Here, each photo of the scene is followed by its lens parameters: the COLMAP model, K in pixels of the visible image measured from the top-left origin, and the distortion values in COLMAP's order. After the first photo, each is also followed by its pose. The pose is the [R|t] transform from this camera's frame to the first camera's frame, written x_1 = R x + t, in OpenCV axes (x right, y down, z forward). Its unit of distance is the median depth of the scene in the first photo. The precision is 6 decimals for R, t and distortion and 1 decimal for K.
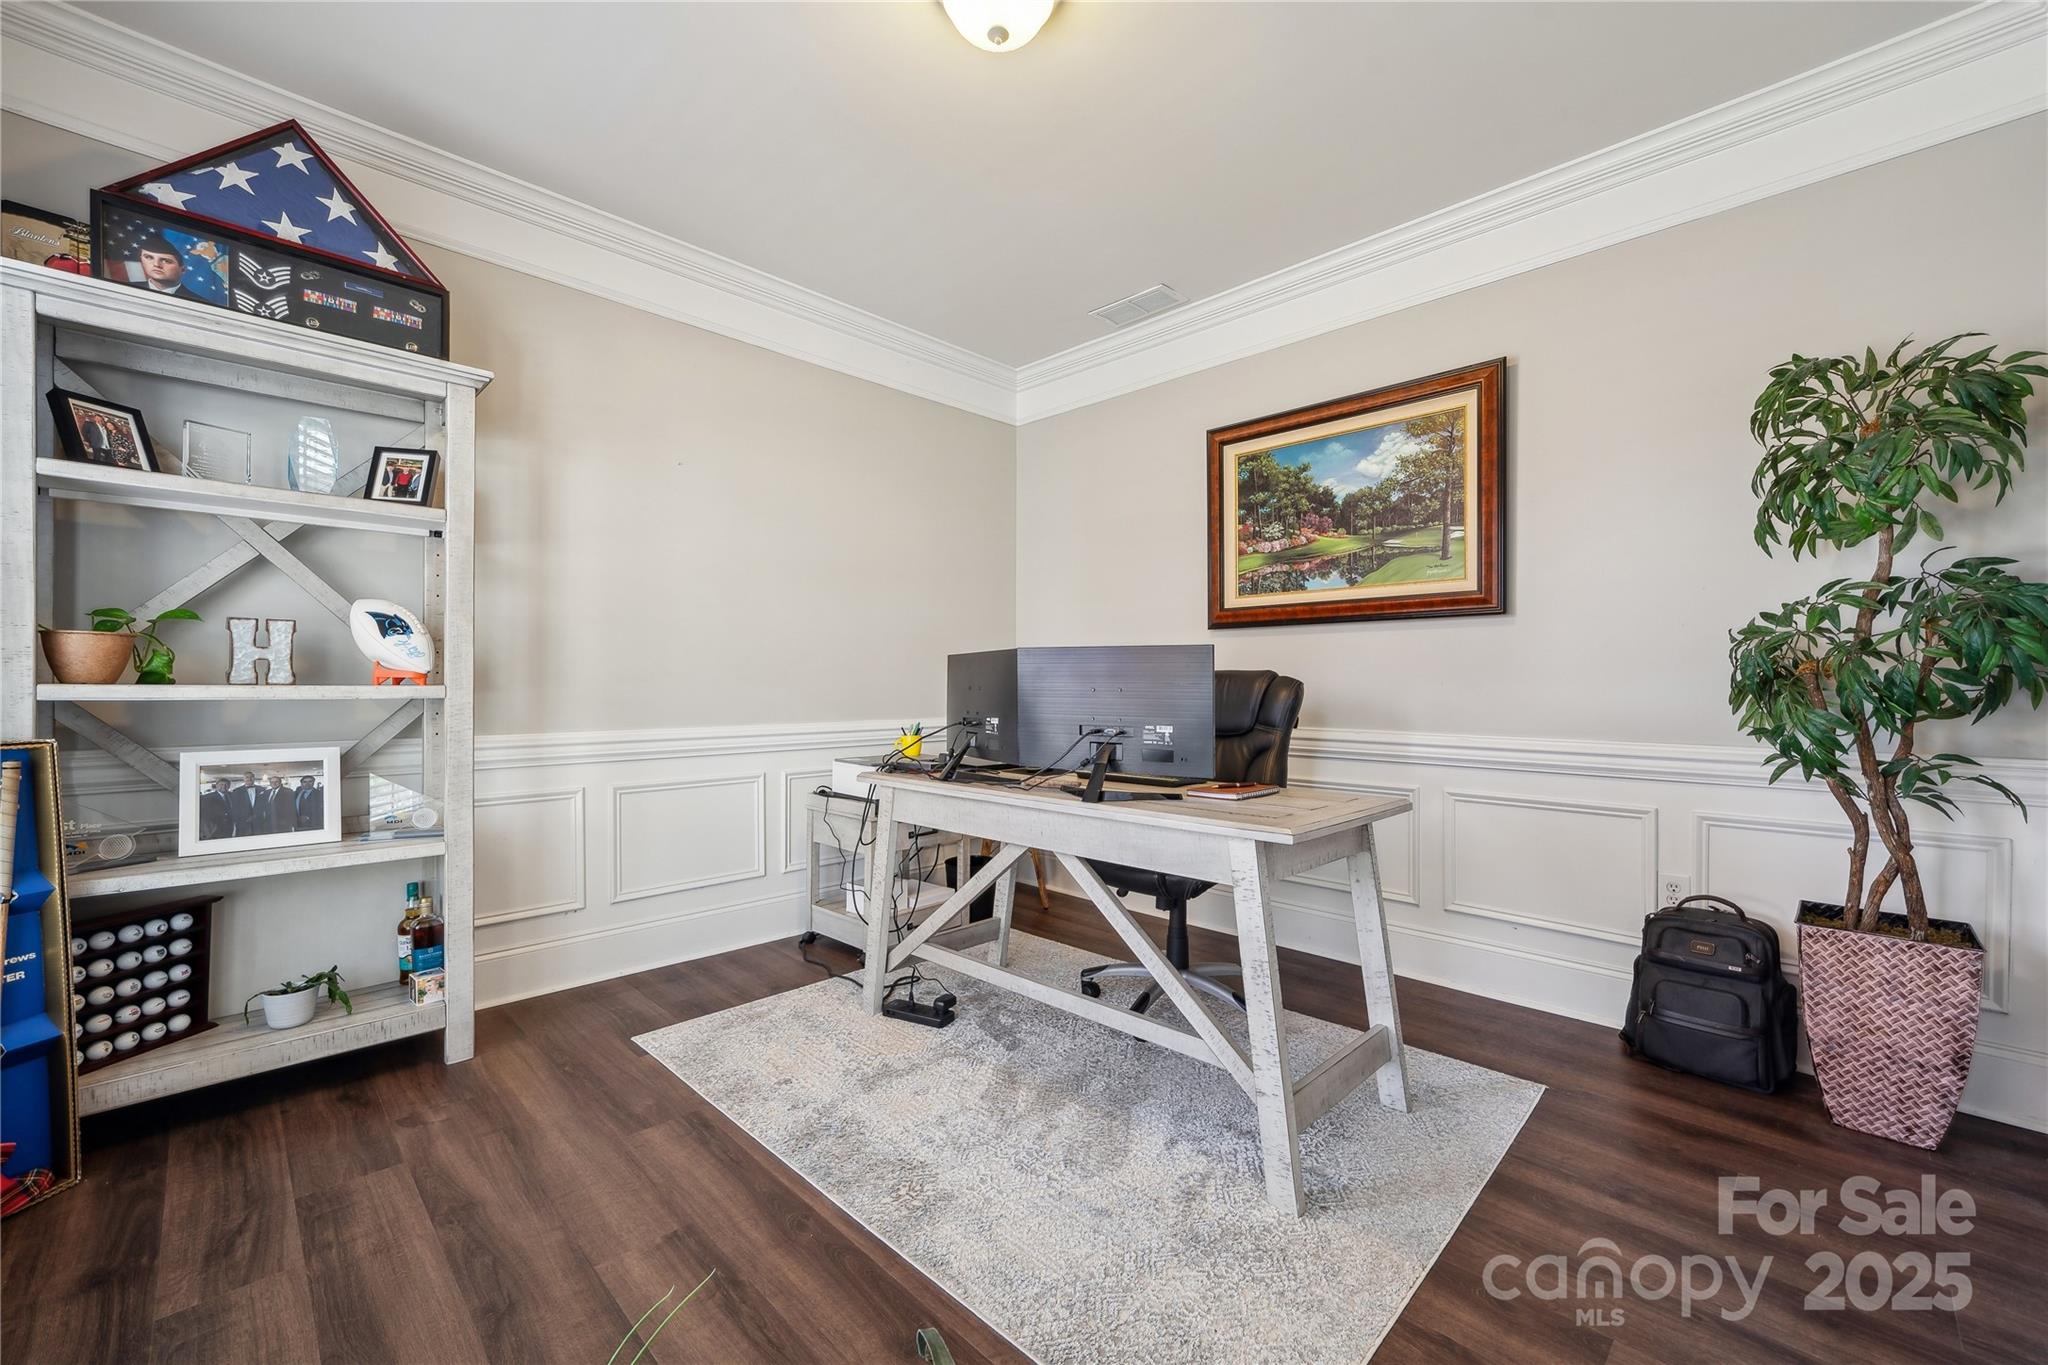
lens RADIAL K [[815.0, 0, 1025.7], [0, 815.0, 682.1], [0, 0, 1]] dist [-0.003236, -0.000091]
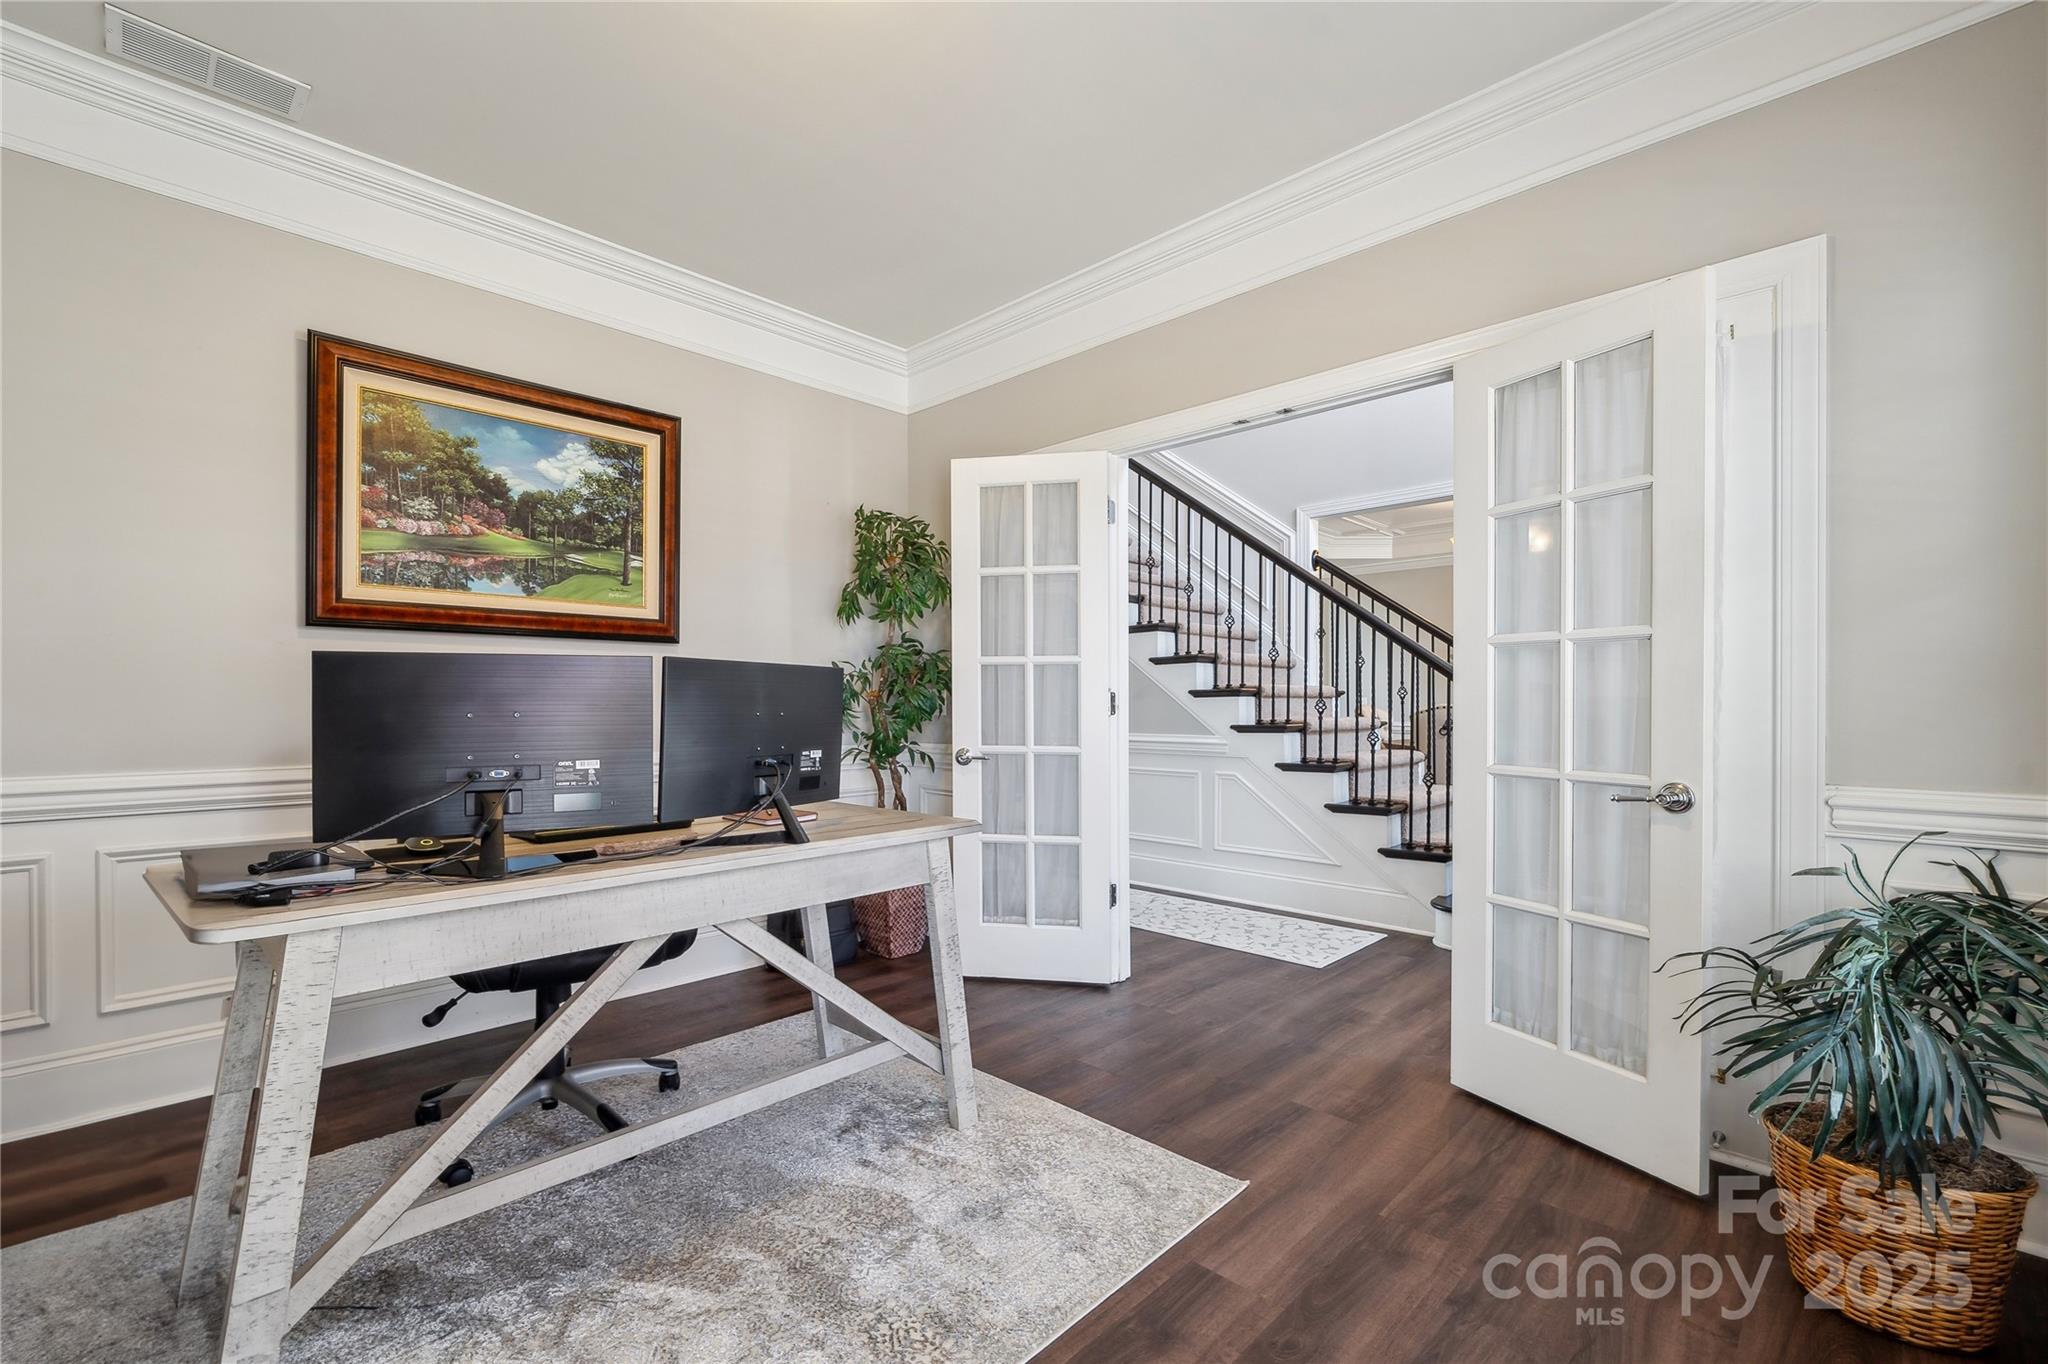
lens RADIAL K [[784.1, 0, 1026.1], [0, 784.1, 699.9], [0, 0, 1]] dist [-0.003901, -0.000206]
pose [[0.053188, 0.003788, 0.998577, -0.428115], [-0.000517, 0.999993, -0.003766, -0.001122], [-0.998584, -0.000316, 0.053190, 0.413319]]
